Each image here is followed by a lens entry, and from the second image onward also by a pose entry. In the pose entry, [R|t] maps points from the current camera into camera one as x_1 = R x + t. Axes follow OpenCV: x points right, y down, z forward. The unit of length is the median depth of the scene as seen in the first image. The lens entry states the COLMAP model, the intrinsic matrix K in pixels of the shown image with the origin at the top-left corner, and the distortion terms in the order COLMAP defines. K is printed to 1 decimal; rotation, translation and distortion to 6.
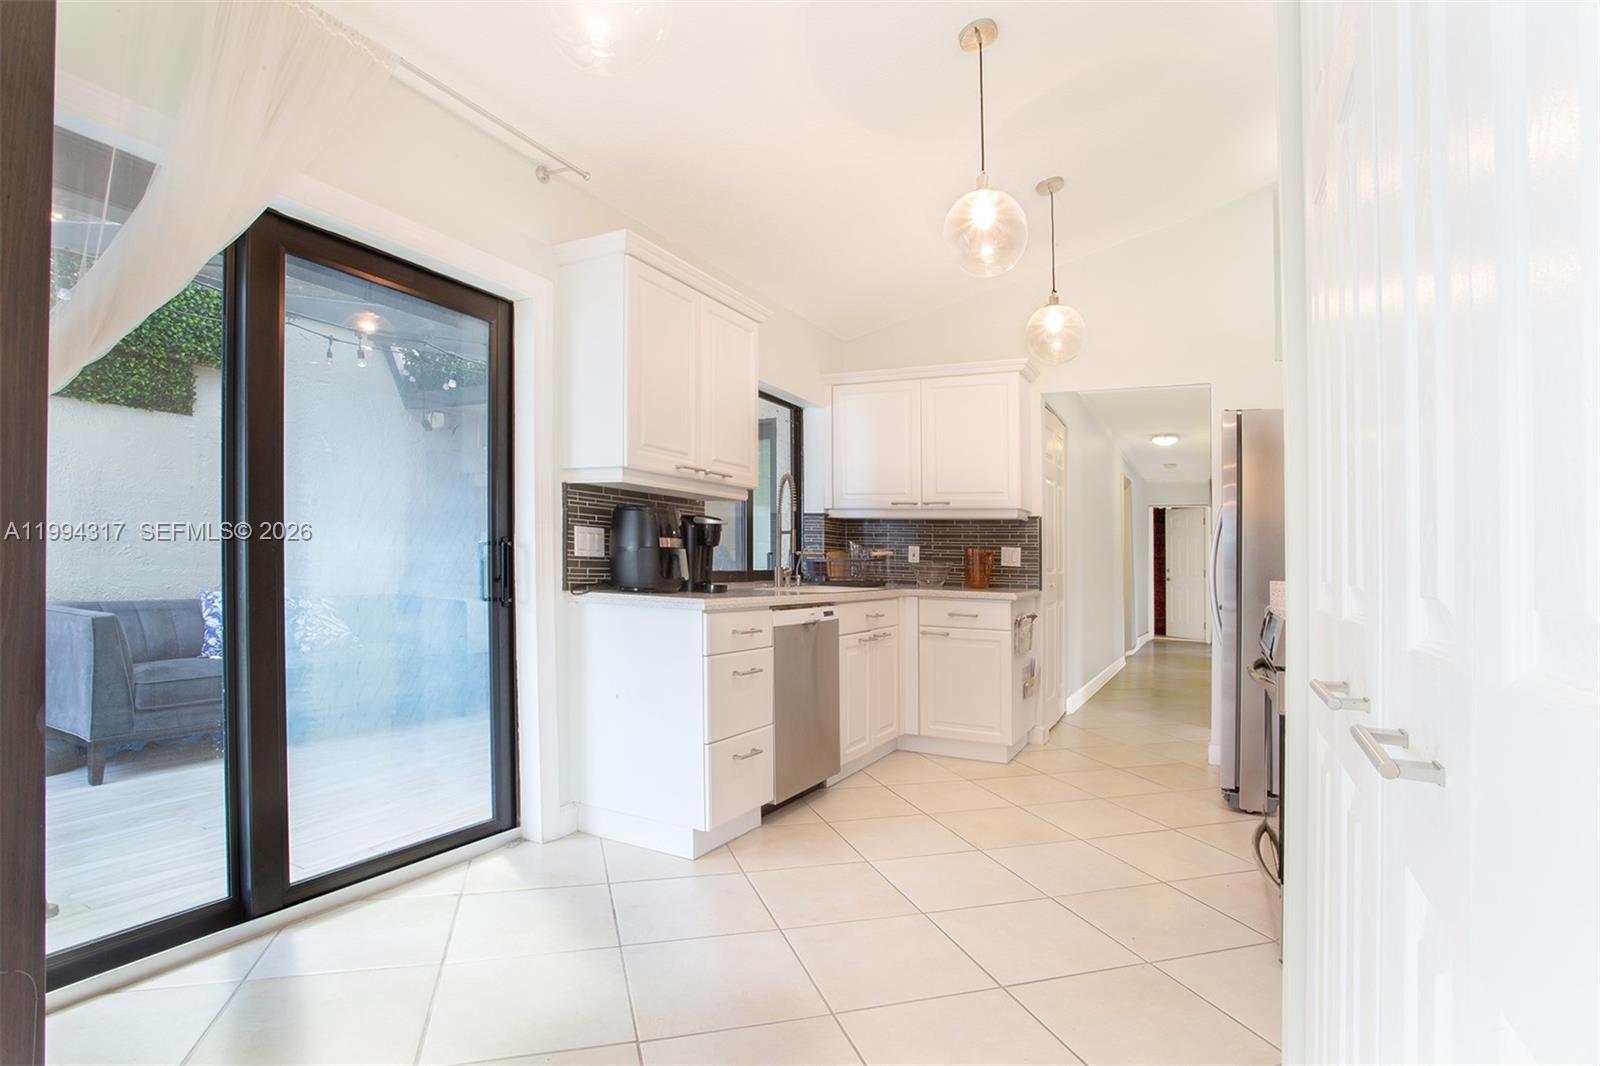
lens RADIAL K [[821.9, 0, 780.2], [0, 821.9, 525.5], [0, 0, 1]] dist [-0.063405, 0.029657]
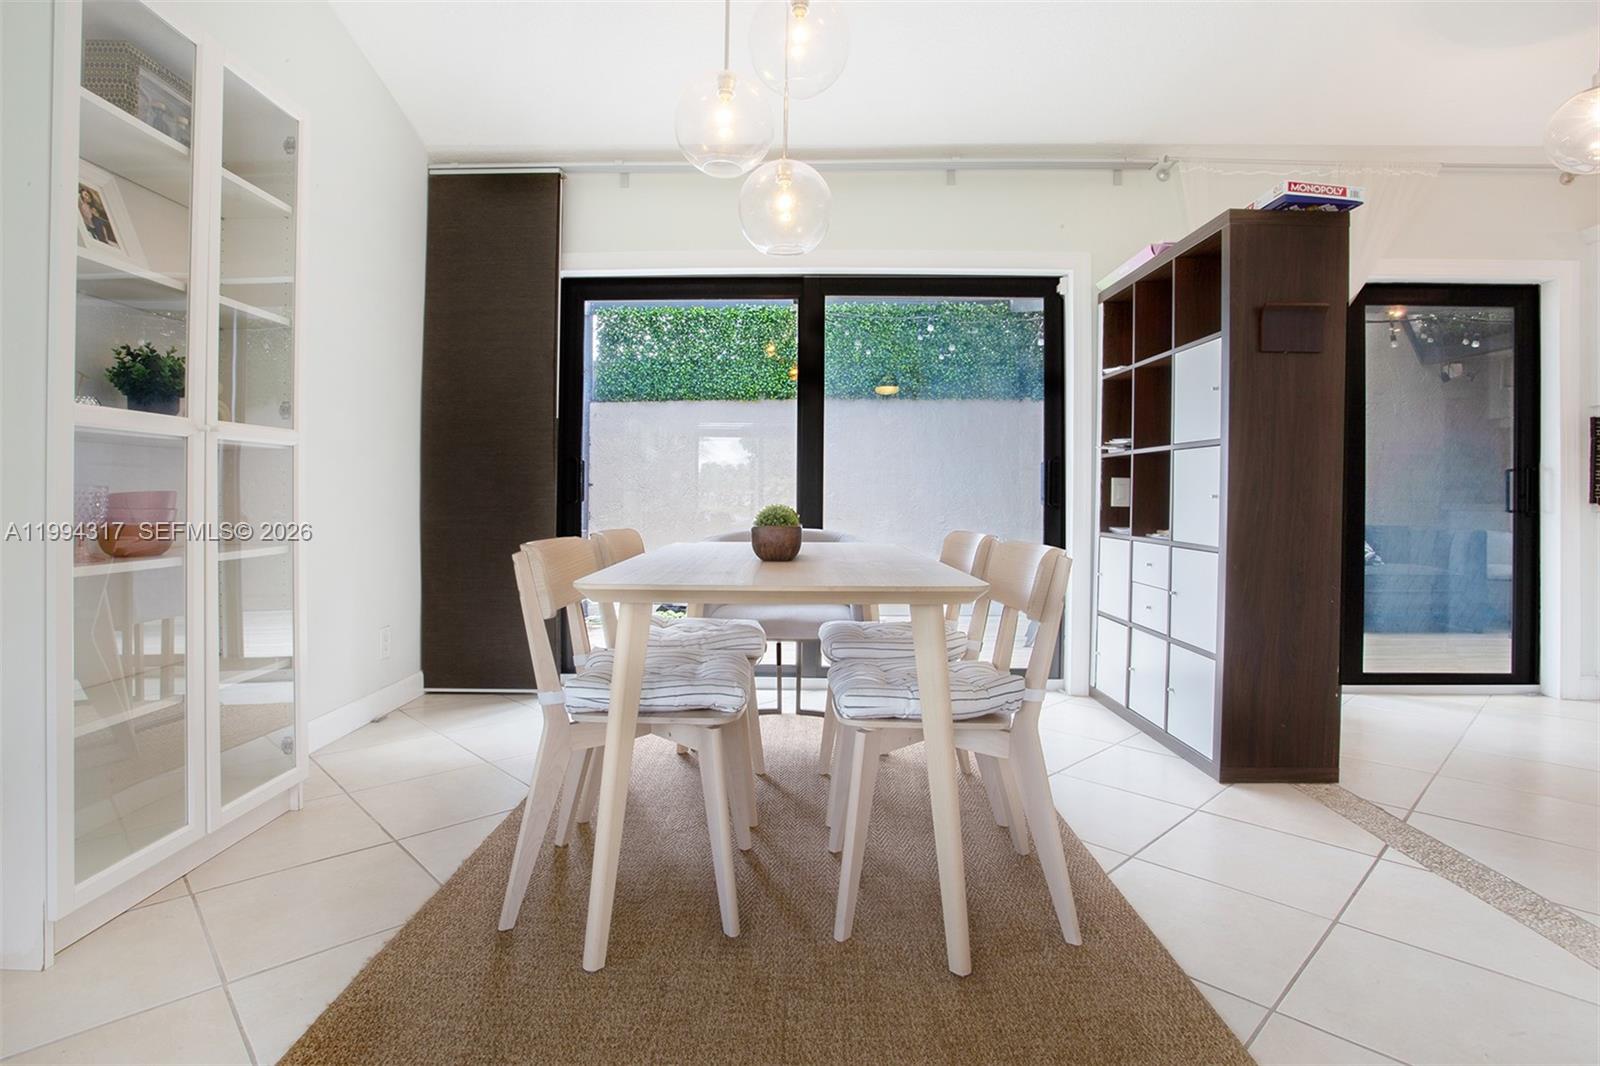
lens RADIAL K [[833.3, 0, 793.4], [0, 833.3, 565.6], [0, 0, 1]] dist [-0.080931, 0.048196]
pose [[0.483862, 0.037421, -0.874344, 0.173192], [0.057235, 0.995593, 0.074284, 0.009103], [0.873271, -0.085986, 0.479588, -0.508601]]
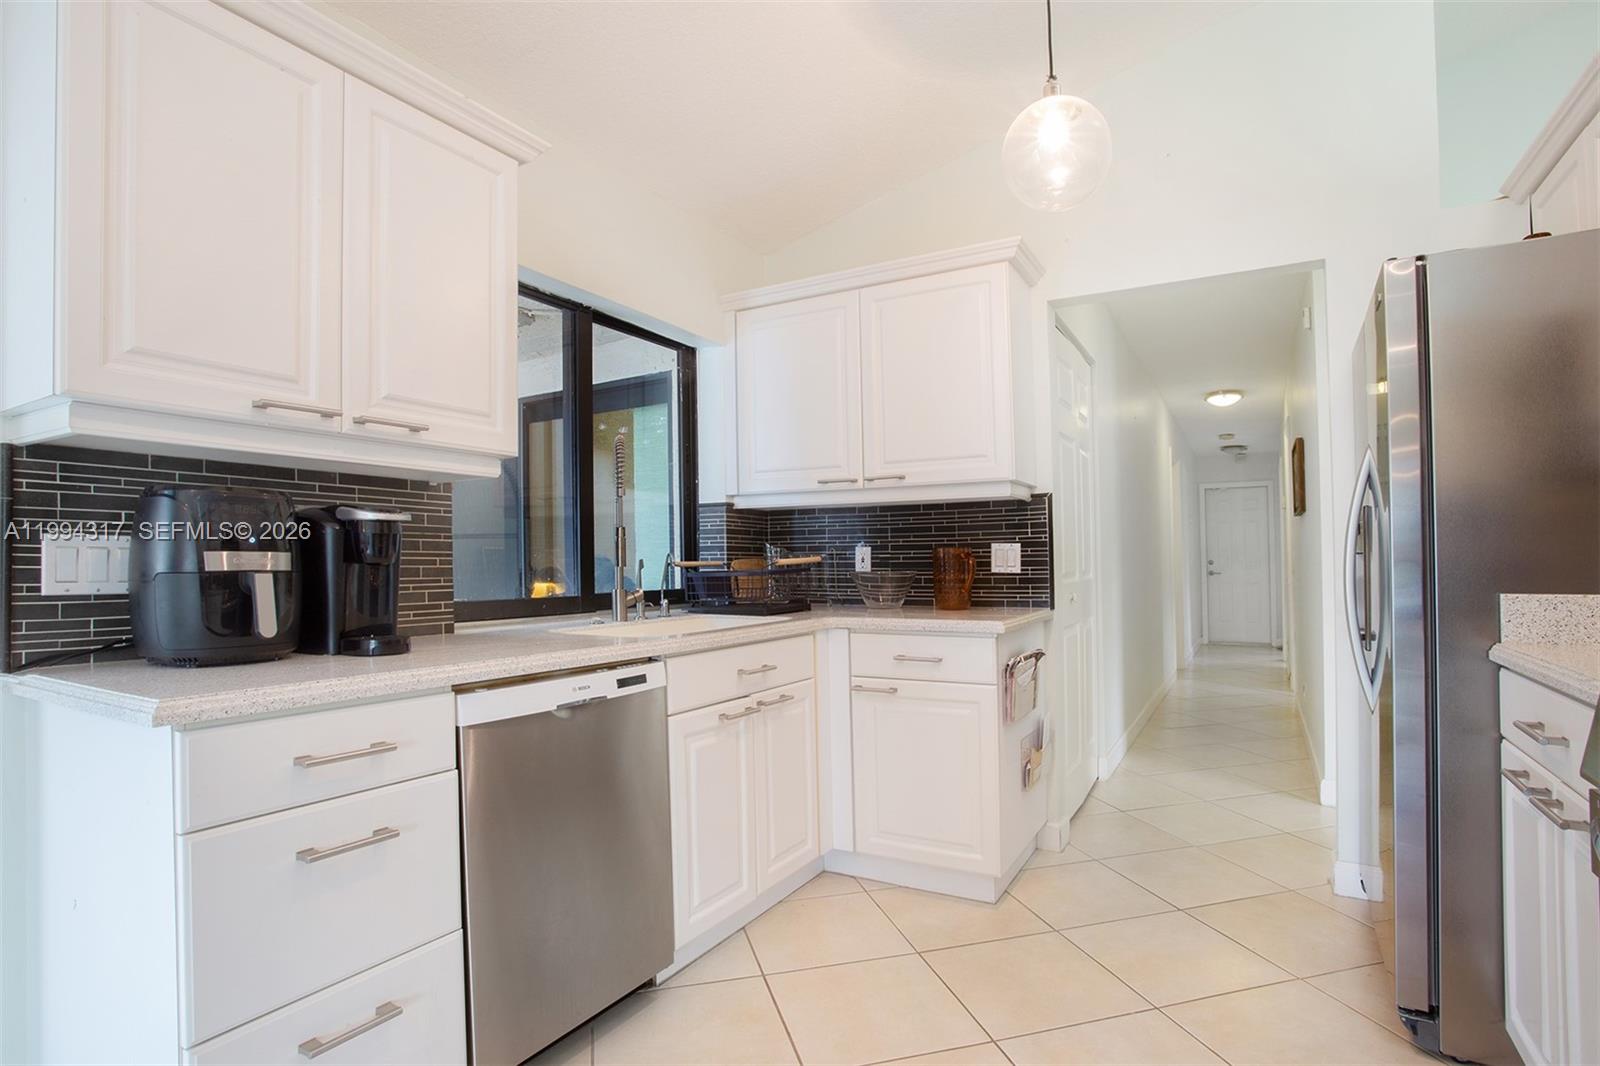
lens RADIAL K [[833.3, 0, 793.4], [0, 833.3, 565.6], [0, 0, 1]] dist [-0.080931, 0.048196]
pose [[0.999010, -0.035362, -0.026988, 0.153535], [0.036530, 0.998360, 0.044079, 0.010753], [0.025385, -0.045021, 0.998663, 0.398595]]
